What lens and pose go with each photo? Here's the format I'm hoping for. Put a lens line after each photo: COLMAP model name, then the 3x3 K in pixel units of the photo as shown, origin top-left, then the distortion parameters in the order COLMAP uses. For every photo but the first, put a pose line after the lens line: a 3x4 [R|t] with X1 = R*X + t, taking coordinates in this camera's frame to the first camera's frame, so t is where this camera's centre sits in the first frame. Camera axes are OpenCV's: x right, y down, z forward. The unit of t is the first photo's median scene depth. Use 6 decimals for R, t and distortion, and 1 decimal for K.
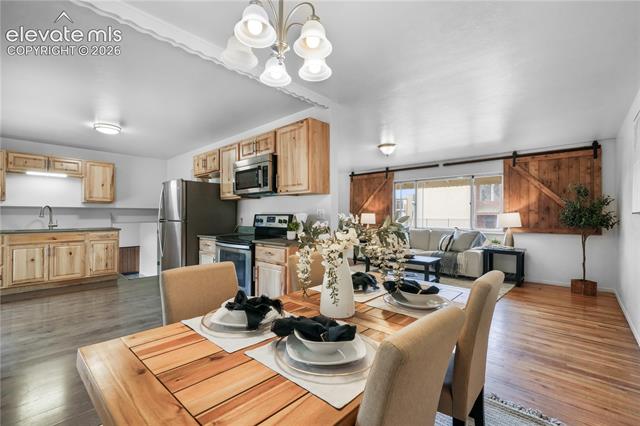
lens RADIAL K [[281.8, 0, 319.3], [0, 281.8, 214.3], [0, 0, 1]] dist [0.010329, 0.000027]
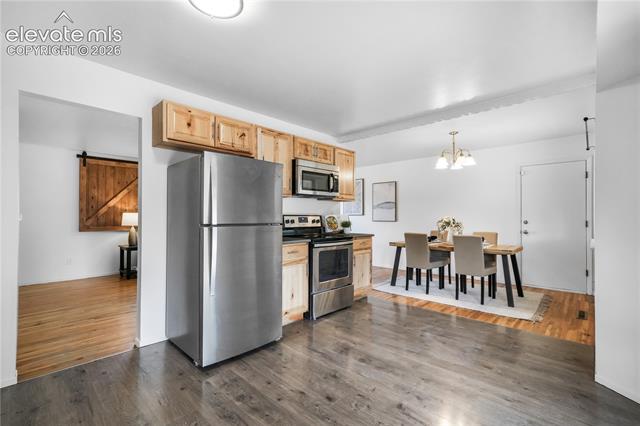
lens RADIAL K [[287.6, 0, 316.6], [0, 287.6, 215.0], [0, 0, 1]] dist [0.003366, 0.001932]
pose [[0.011110, 0.006065, 0.999920, -0.852576], [-0.007728, 0.999952, -0.005979, 0.004353], [-0.999908, -0.007661, 0.011156, 0.638125]]
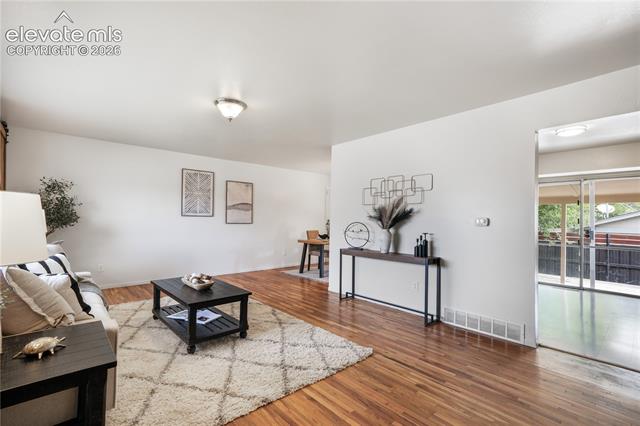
lens RADIAL K [[287.6, 0, 322.7], [0, 287.6, 214.1], [0, 0, 1]] dist [0.003366, 0.001932]
pose [[-0.996291, -0.019524, 0.083799, -0.019040], [-0.021787, 0.999420, -0.026175, 0.007387], [-0.083240, -0.027903, -0.996139, 1.522242]]
